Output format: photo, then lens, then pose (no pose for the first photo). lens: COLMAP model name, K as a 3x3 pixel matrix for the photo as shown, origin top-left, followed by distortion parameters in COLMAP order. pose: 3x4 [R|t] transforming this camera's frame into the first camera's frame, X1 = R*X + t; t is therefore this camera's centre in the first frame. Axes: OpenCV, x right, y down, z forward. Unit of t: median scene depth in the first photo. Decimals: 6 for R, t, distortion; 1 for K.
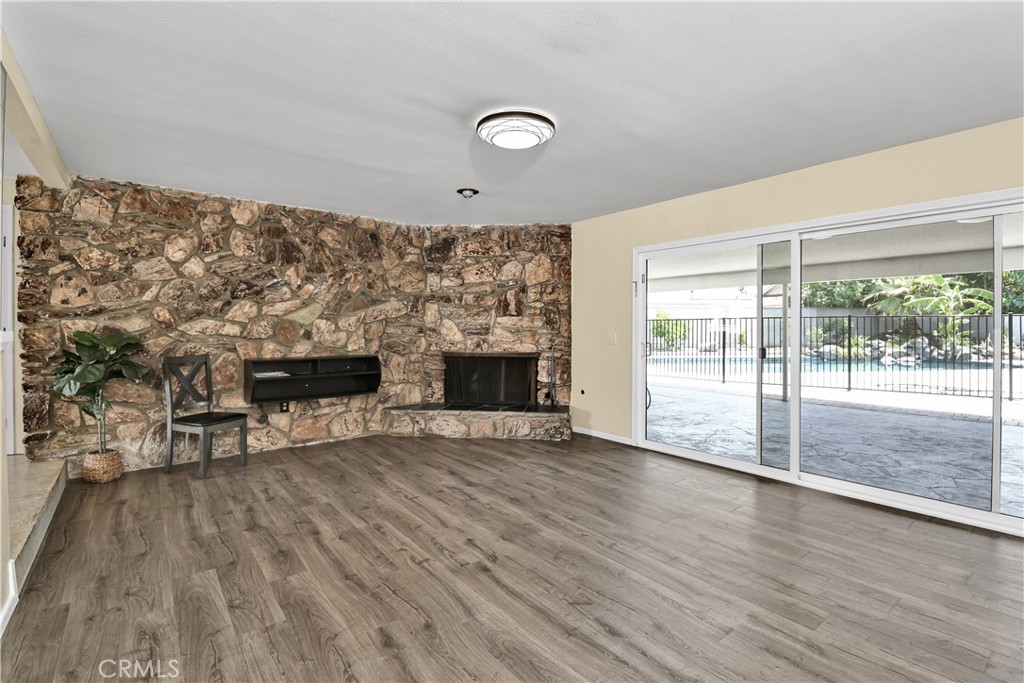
lens RADIAL K [[479.4, 0, 514.3], [0, 479.4, 328.3], [0, 0, 1]] dist [0.000435, -0.013192]
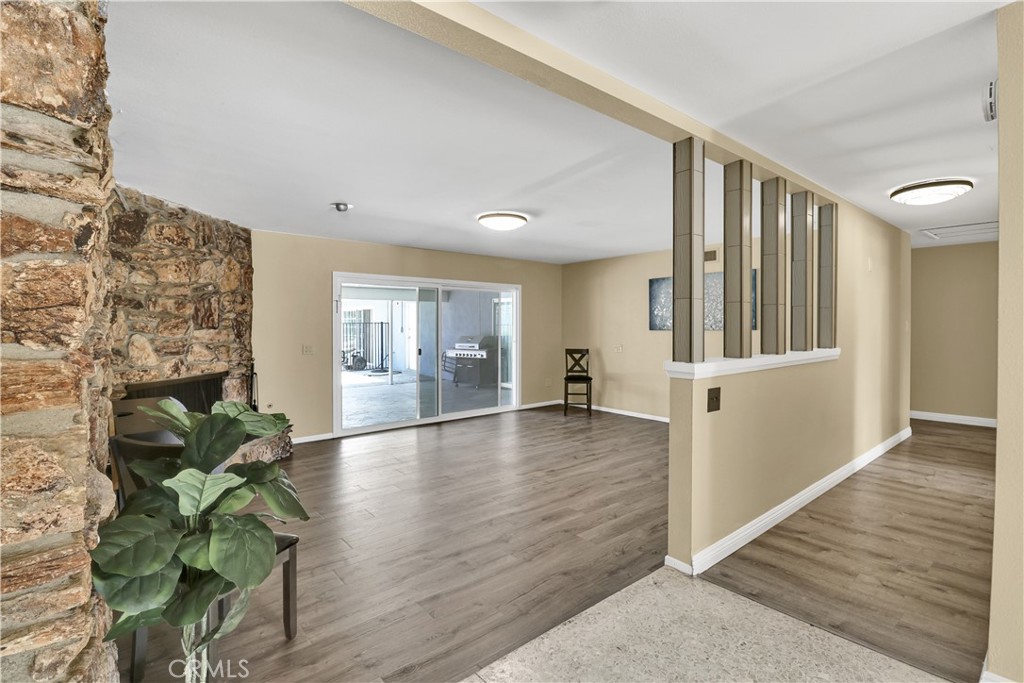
lens RADIAL K [[479.4, 0, 514.3], [0, 479.4, 328.3], [0, 0, 1]] dist [0.000435, -0.013192]
pose [[-0.034650, -0.008913, 0.999360, -0.951081], [0.007846, 0.999927, 0.009190, -0.034310], [-0.999369, 0.008159, -0.034578, 0.600349]]
